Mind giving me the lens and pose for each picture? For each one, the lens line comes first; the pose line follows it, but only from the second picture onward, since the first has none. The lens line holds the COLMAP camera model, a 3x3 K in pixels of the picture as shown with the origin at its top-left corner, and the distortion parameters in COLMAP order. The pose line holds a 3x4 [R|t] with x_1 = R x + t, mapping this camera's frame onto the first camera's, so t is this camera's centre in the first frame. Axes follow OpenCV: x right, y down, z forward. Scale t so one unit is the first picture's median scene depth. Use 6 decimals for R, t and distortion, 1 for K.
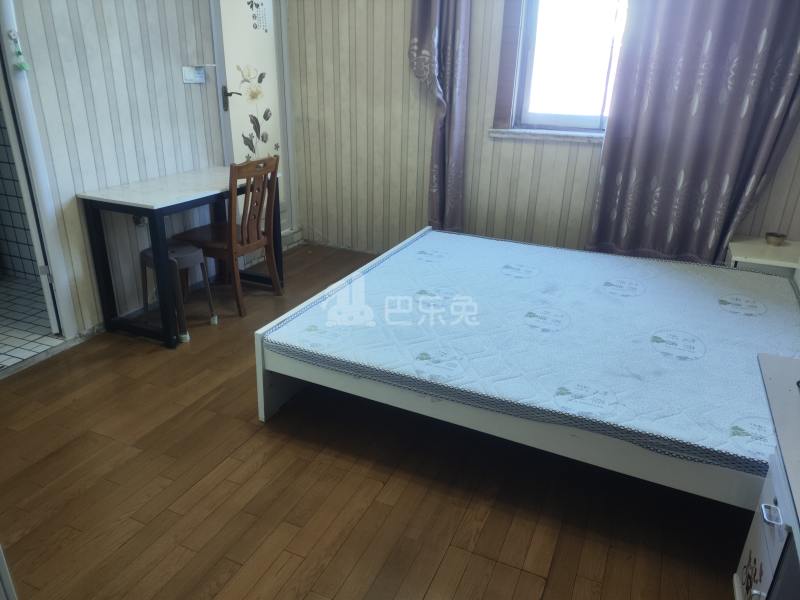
lens RADIAL K [[581.2, 0, 402.0], [0, 581.2, 298.0], [0, 0, 1]] dist [0.096150, -0.139282]
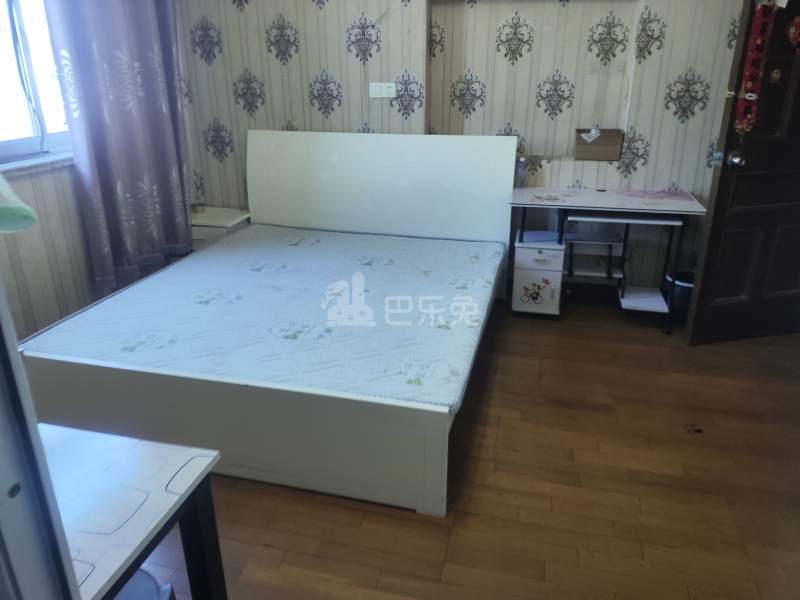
lens RADIAL K [[581.1, 0, 398.3], [0, 581.1, 287.3], [0, 0, 1]] dist [0.040740, 0.000096]
pose [[-0.165518, -0.371344, 0.913623, -0.567033], [0.374151, 0.833498, 0.406561, -0.273117], [-0.912477, 0.409126, 0.000980, 0.606393]]
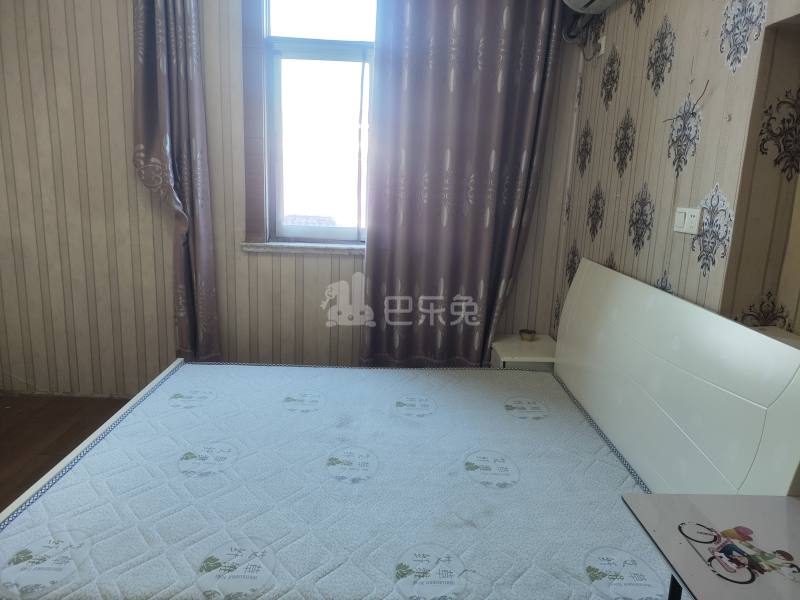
lens RADIAL K [[581.2, 0, 402.0], [0, 581.2, 298.0], [0, 0, 1]] dist [0.096150, -0.139282]
pose [[0.900535, -0.076222, 0.428049, -0.020724], [0.146773, 0.980015, -0.134273, -0.050378], [-0.409260, 0.183743, 0.893725, 0.116088]]
